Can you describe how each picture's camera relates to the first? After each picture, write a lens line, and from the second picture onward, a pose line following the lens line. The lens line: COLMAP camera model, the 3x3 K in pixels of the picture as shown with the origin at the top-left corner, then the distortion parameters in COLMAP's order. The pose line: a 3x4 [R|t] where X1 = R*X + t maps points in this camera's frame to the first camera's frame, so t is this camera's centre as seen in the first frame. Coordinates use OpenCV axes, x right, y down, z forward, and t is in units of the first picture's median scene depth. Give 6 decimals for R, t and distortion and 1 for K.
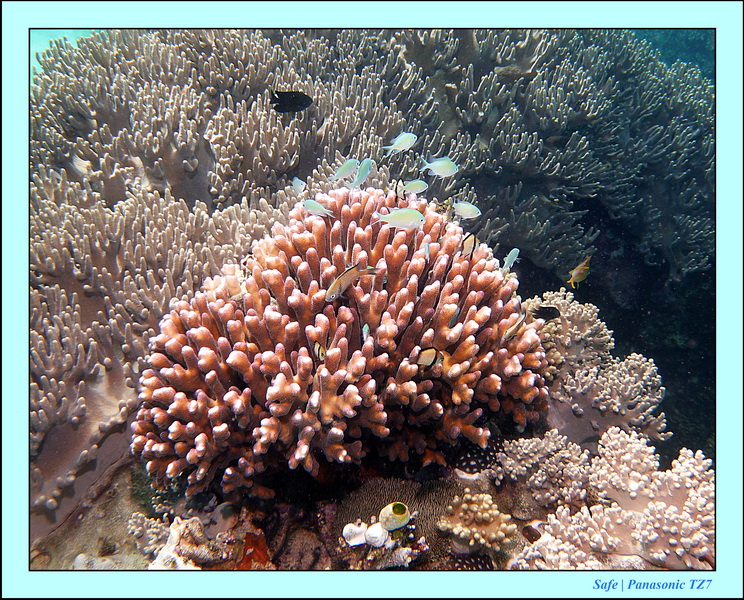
lens RADIAL K [[1654.9, 0, 373.5], [0, 1654.9, 300.1], [0, 0, 1]] dist [0.235352, 0.000000]
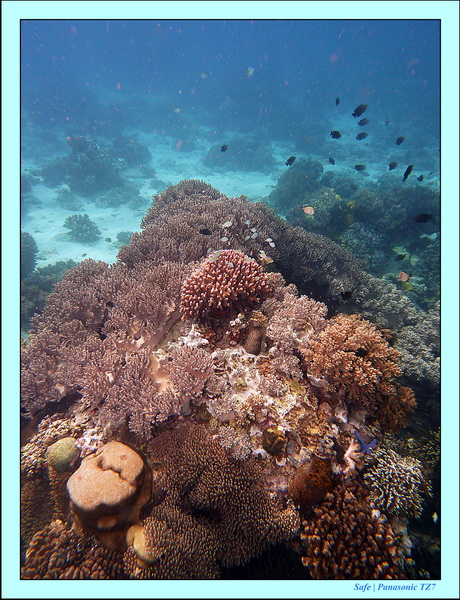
lens RADIAL K [[465.9, 0, 228.0], [0, 465.9, 300.1], [0, 0, 1]] dist [-0.000206, 0.000016]
pose [[0.993699, -0.110786, 0.017004, -0.038300], [0.110781, 0.993844, 0.001235, 0.076953], [-0.017036, 0.000657, 0.999855, -0.269868]]
